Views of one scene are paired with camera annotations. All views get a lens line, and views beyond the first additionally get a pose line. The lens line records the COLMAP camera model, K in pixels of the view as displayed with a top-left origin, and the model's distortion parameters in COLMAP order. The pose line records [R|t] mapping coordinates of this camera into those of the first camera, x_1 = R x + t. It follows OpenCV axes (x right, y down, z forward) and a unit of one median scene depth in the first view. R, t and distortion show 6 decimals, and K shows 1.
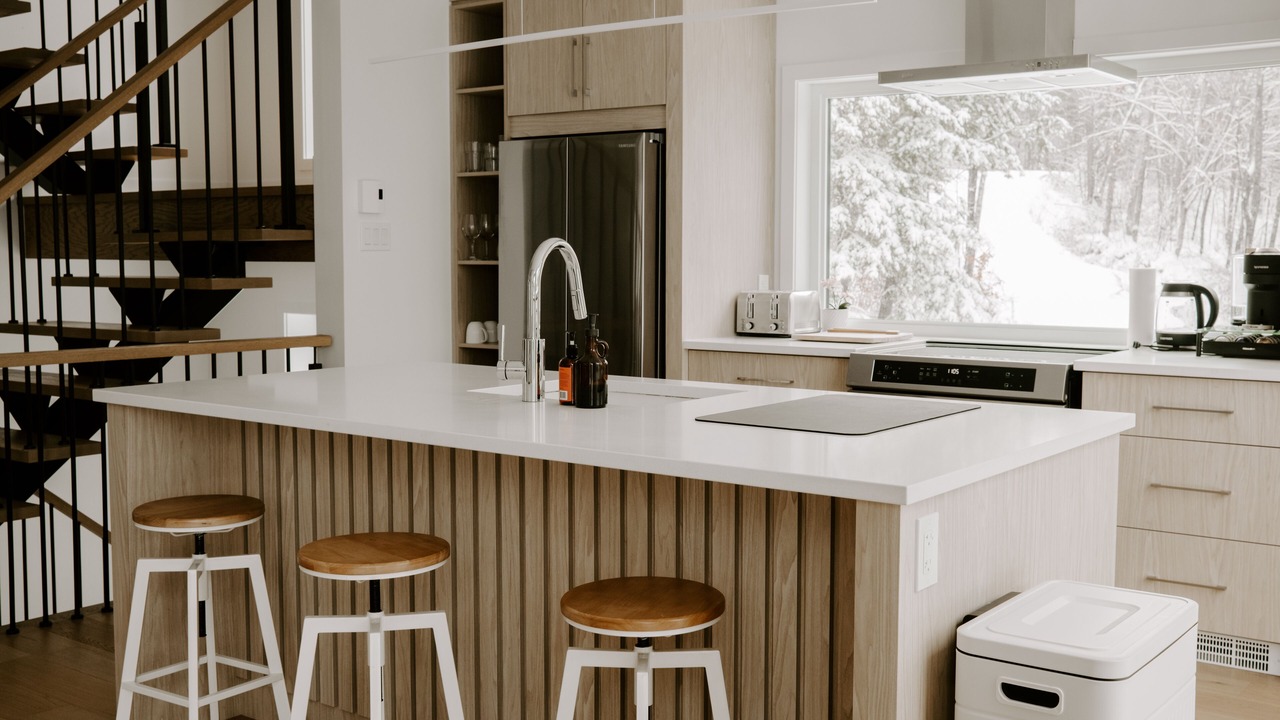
lens RADIAL K [[1345.4, 0, 640.0], [0, 1345.4, 360.0], [0, 0, 1]] dist [-0.006126, -0.000207]
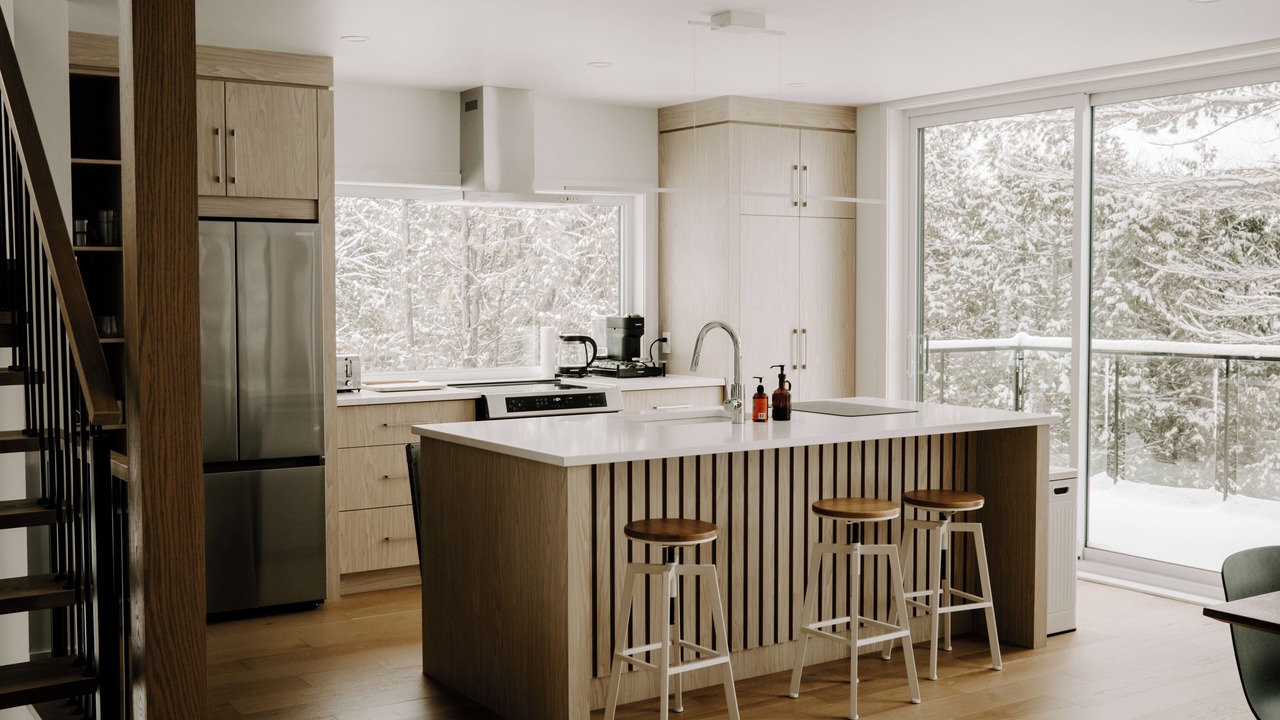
lens RADIAL K [[1345.4, 0, 640.0], [0, 1345.4, 360.0], [0, 0, 1]] dist [-0.006126, -0.000207]
pose [[0.327901, -0.054229, 0.943154, -0.978595], [0.081625, 0.996244, 0.028903, -0.060446], [-0.941179, 0.067508, 0.331095, 0.349214]]
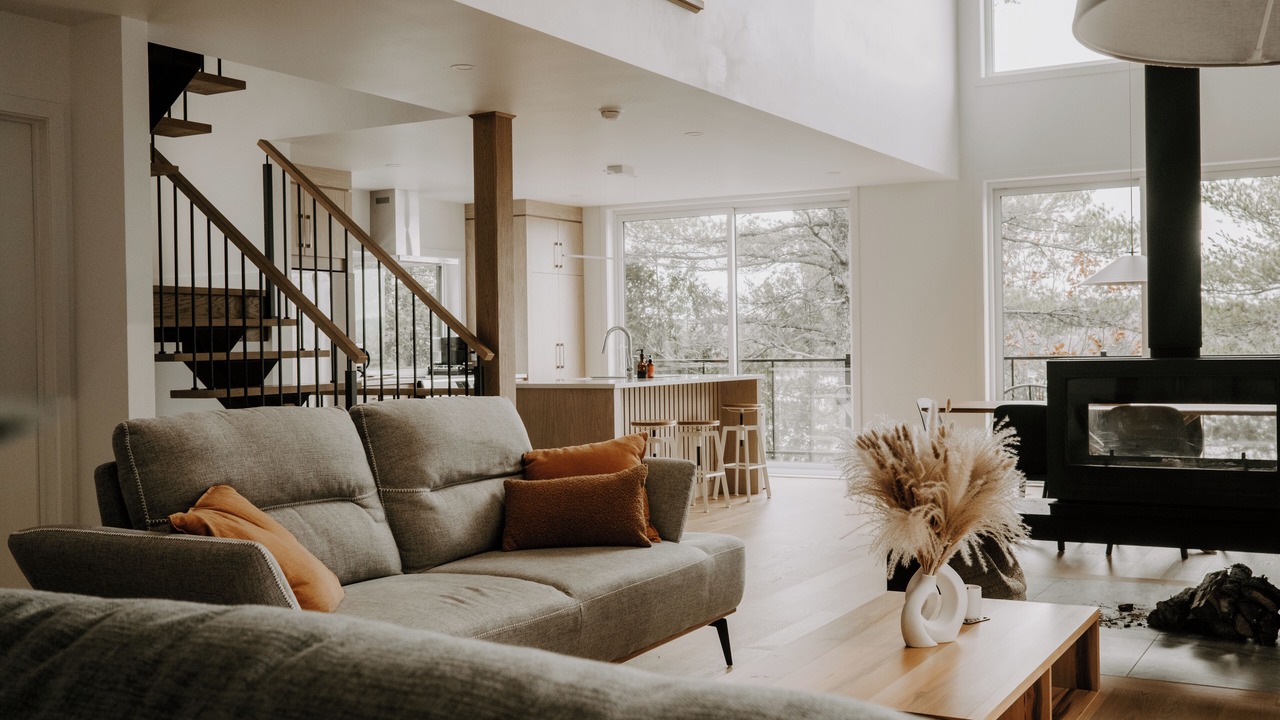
lens RADIAL K [[1345.4, 0, 640.0], [0, 1345.4, 360.0], [0, 0, 1]] dist [-0.006126, -0.000207]
pose [[-0.141470, -0.008939, 0.989902, -1.883481], [0.097755, 0.994946, 0.022955, -0.049656], [-0.985104, 0.100015, -0.139881, 0.855040]]
